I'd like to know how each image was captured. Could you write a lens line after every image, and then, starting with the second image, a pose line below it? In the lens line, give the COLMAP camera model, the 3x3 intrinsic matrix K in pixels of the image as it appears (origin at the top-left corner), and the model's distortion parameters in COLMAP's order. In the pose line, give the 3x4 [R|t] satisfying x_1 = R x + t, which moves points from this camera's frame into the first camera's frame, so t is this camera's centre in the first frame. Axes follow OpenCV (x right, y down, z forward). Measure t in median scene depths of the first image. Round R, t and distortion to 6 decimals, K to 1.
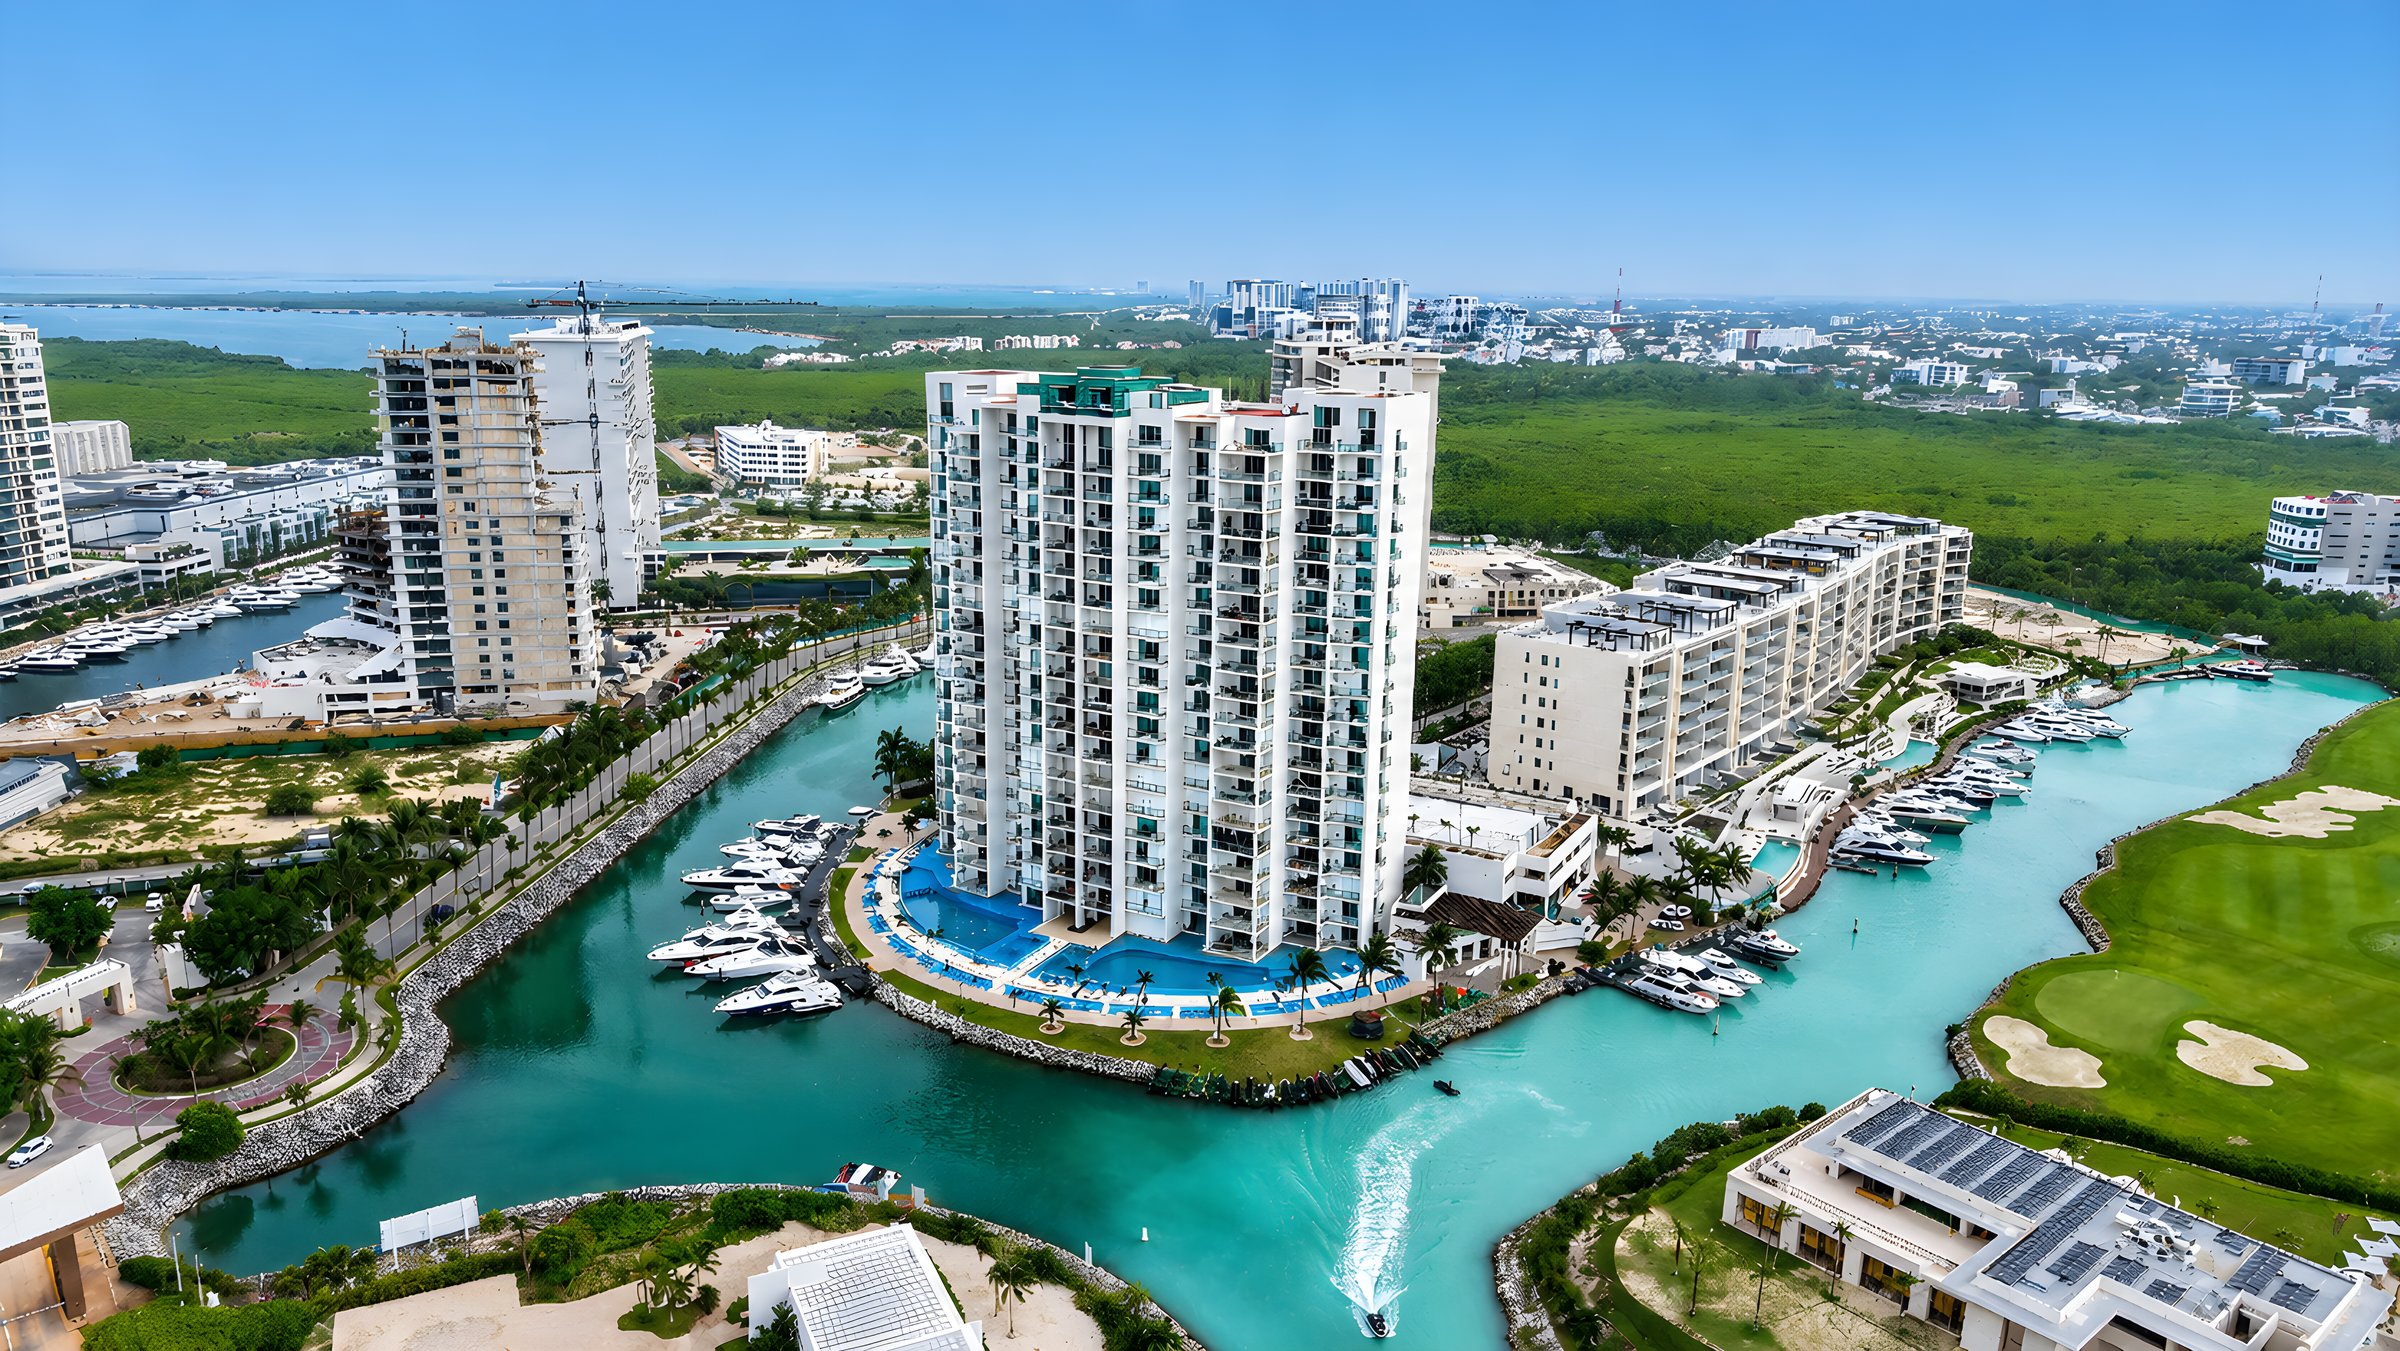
lens RADIAL K [[1610.1, 0, 1218.1], [0, 1610.1, 663.5], [0, 0, 1]] dist [0.003984, -0.008063]
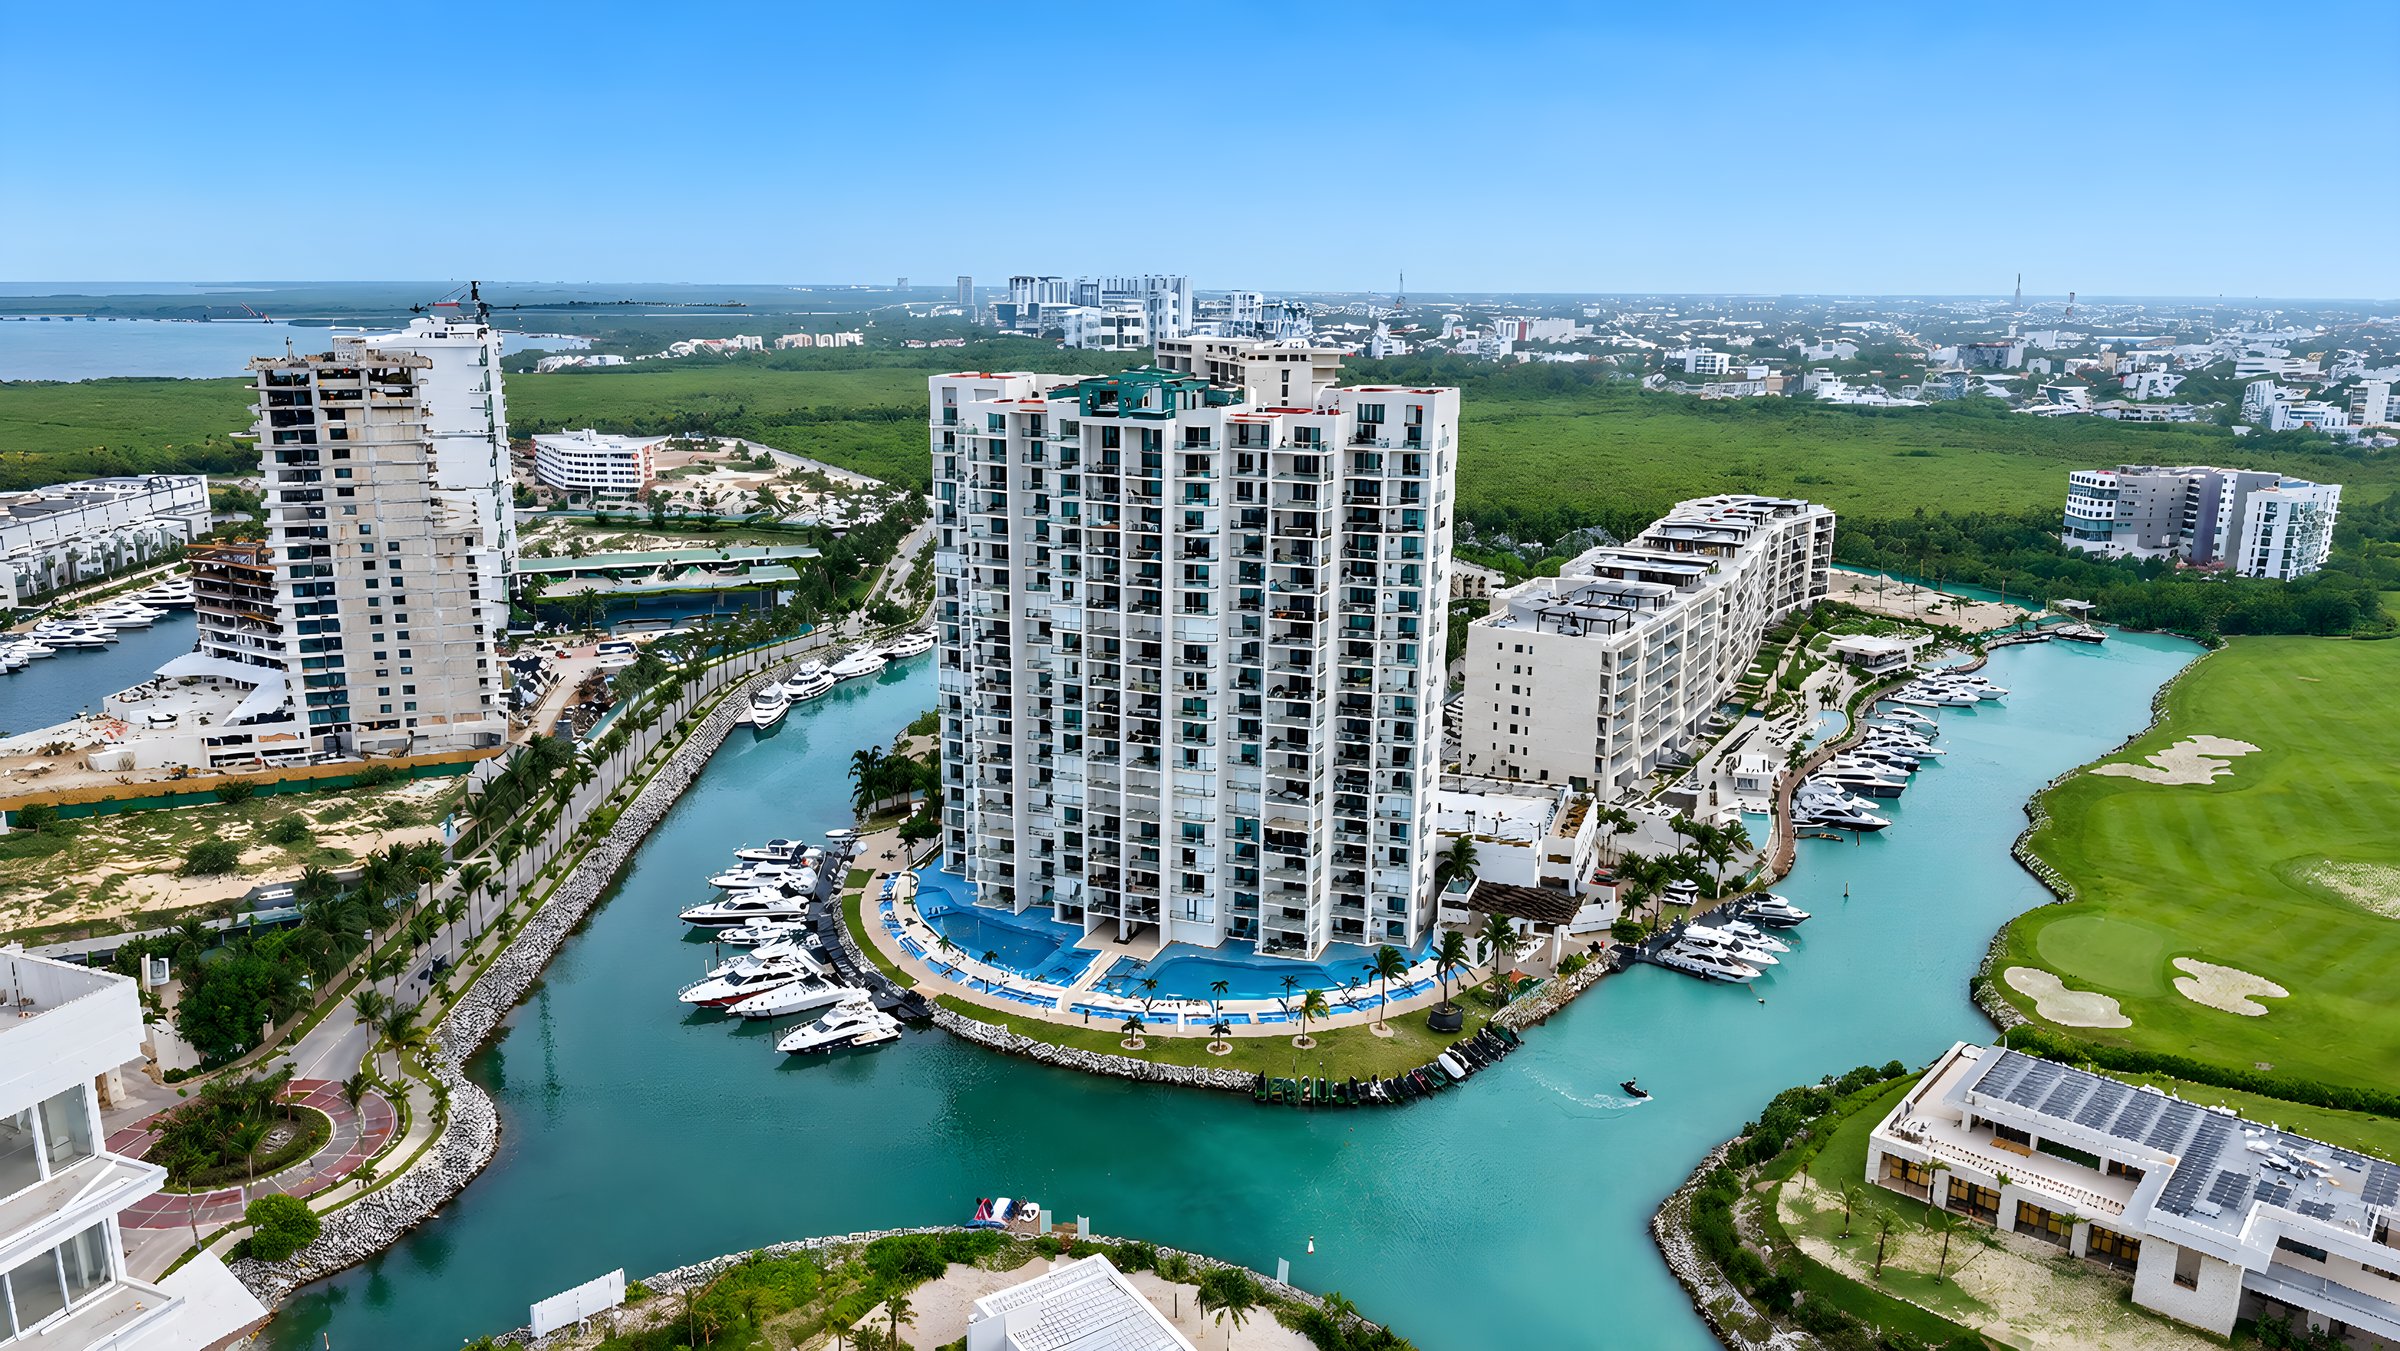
lens RADIAL K [[1610.1, 0, 1230.3], [0, 1610.1, 669.7], [0, 0, 1]] dist [0.003984, -0.008063]
pose [[0.989358, -0.041236, 0.139537, -0.155288], [0.040380, 0.999144, 0.008961, -0.006579], [-0.139788, -0.003231, 0.990176, 0.019616]]
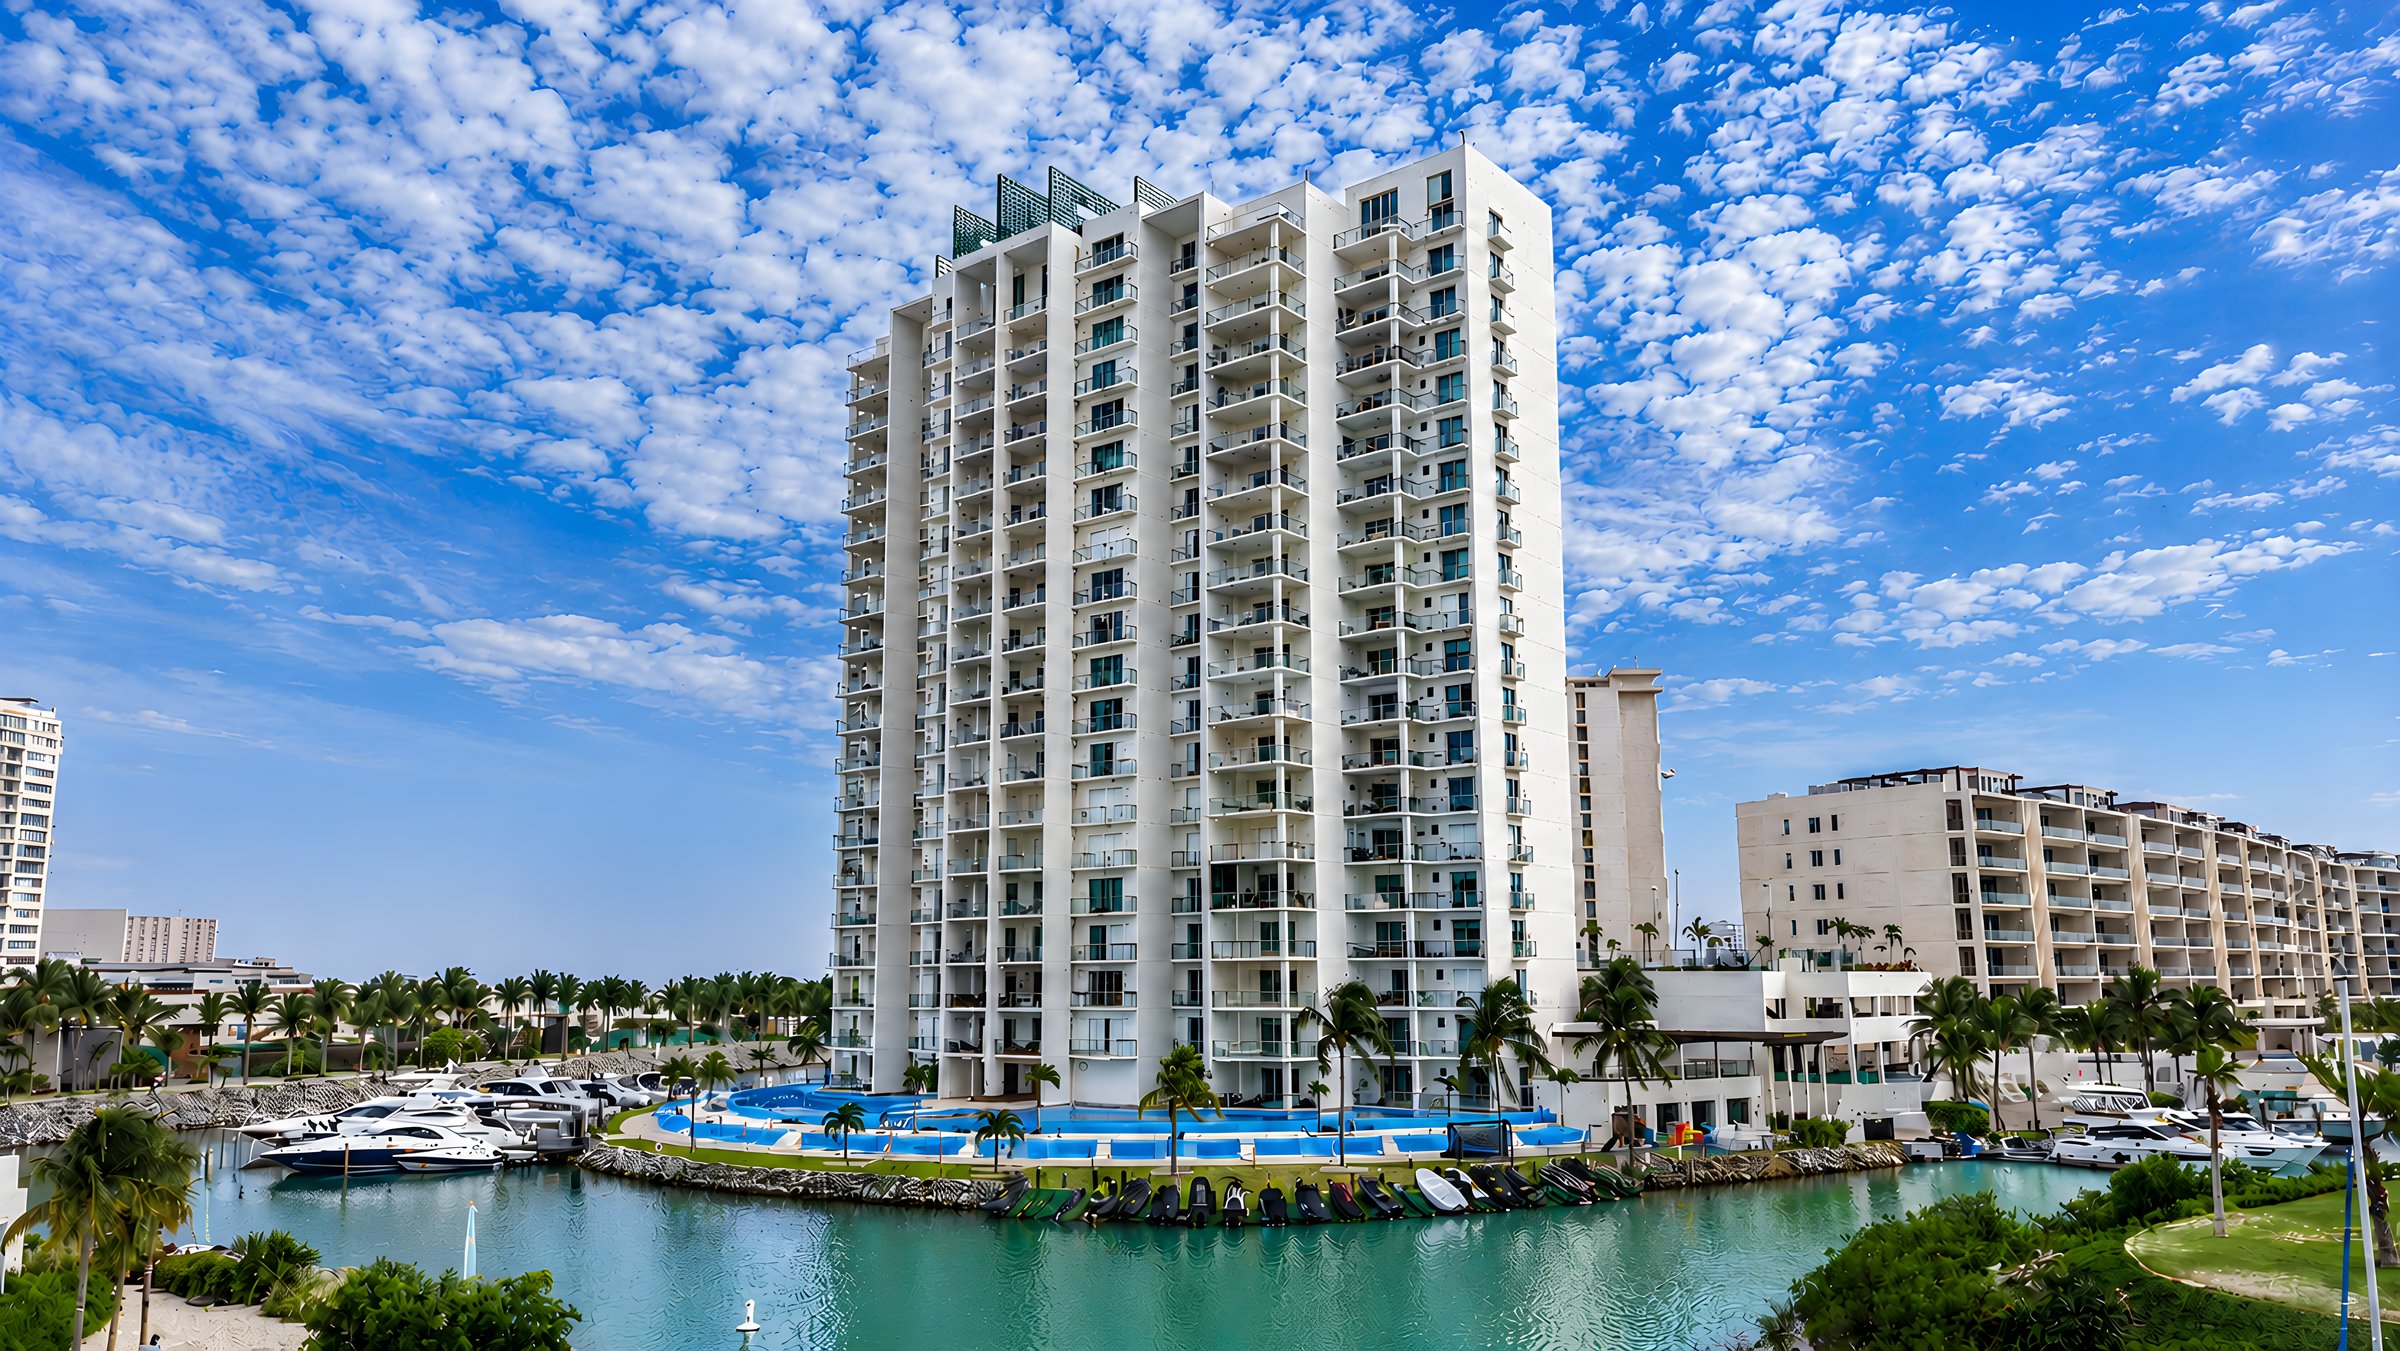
lens RADIAL K [[1654.1, 0, 1236.3], [0, 1654.1, 660.9], [0, 0, 1]] dist [0.022483, -0.001816]
pose [[0.989734, -0.051041, -0.133501, 0.084527], [-0.007135, 0.915252, -0.402818, 0.262481], [0.142747, 0.399635, 0.905492, 0.438964]]
